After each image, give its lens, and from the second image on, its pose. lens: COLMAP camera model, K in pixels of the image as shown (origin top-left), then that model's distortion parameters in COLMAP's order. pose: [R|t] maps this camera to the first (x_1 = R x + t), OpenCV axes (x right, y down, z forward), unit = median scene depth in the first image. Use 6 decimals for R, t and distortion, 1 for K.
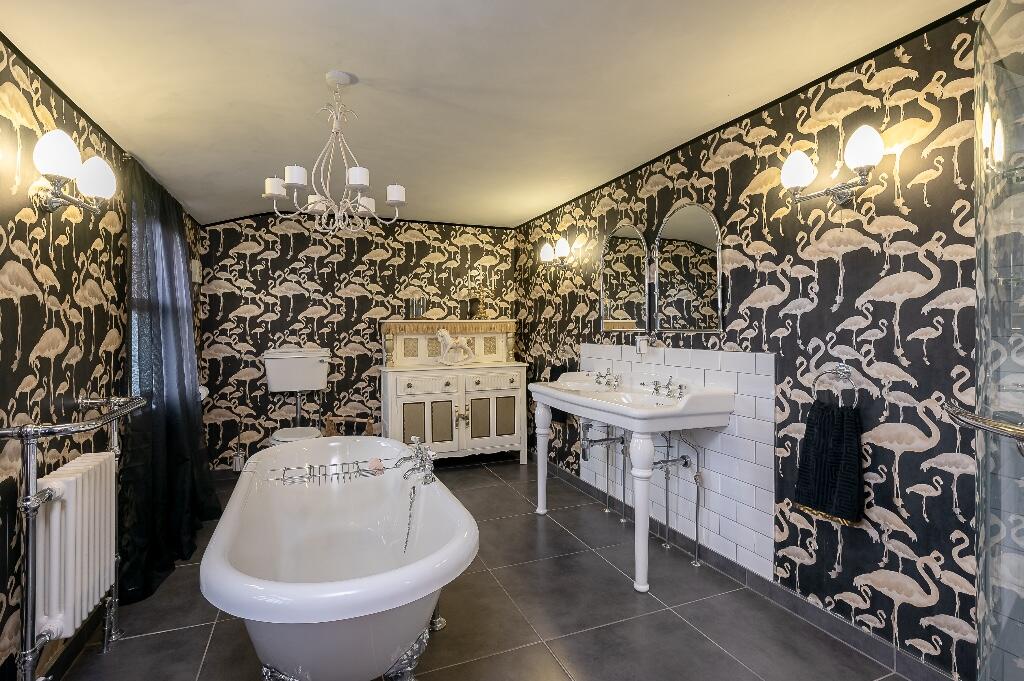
lens RADIAL K [[483.7, 0, 511.3], [0, 483.7, 334.9], [0, 0, 1]] dist [-0.004225, 0.000240]
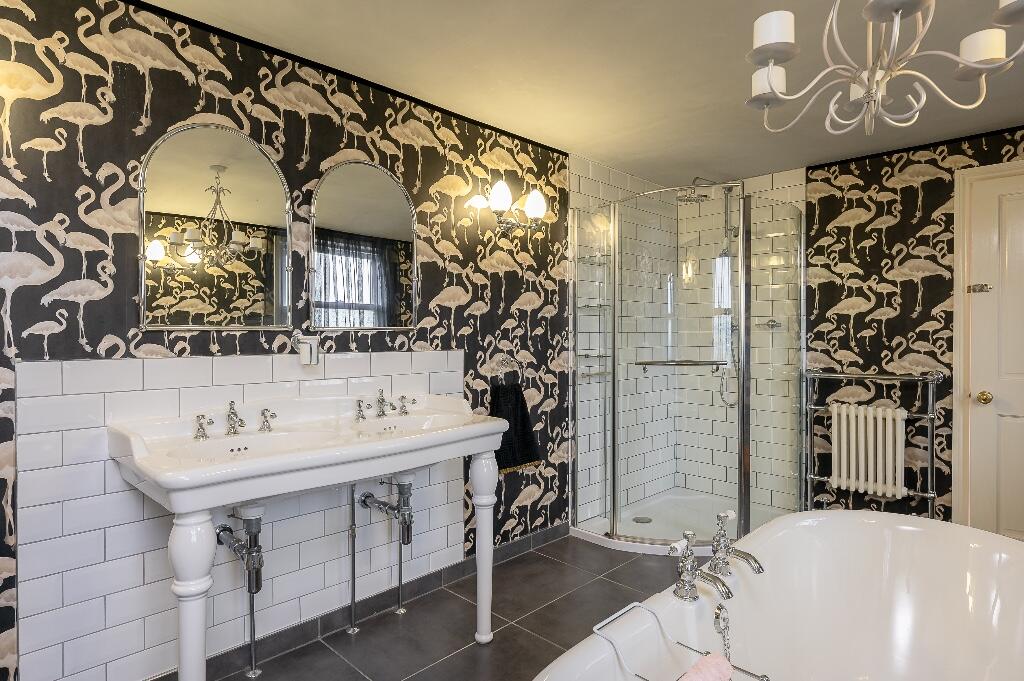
lens RADIAL K [[474.4, 0, 511.9], [0, 474.4, 331.7], [0, 0, 1]] dist [0.004705, -0.001102]
pose [[-0.297724, -0.010045, 0.954599, -0.476933], [0.000664, 0.999942, 0.010729, -0.012879], [-0.954652, 0.003828, -0.297700, 1.140214]]
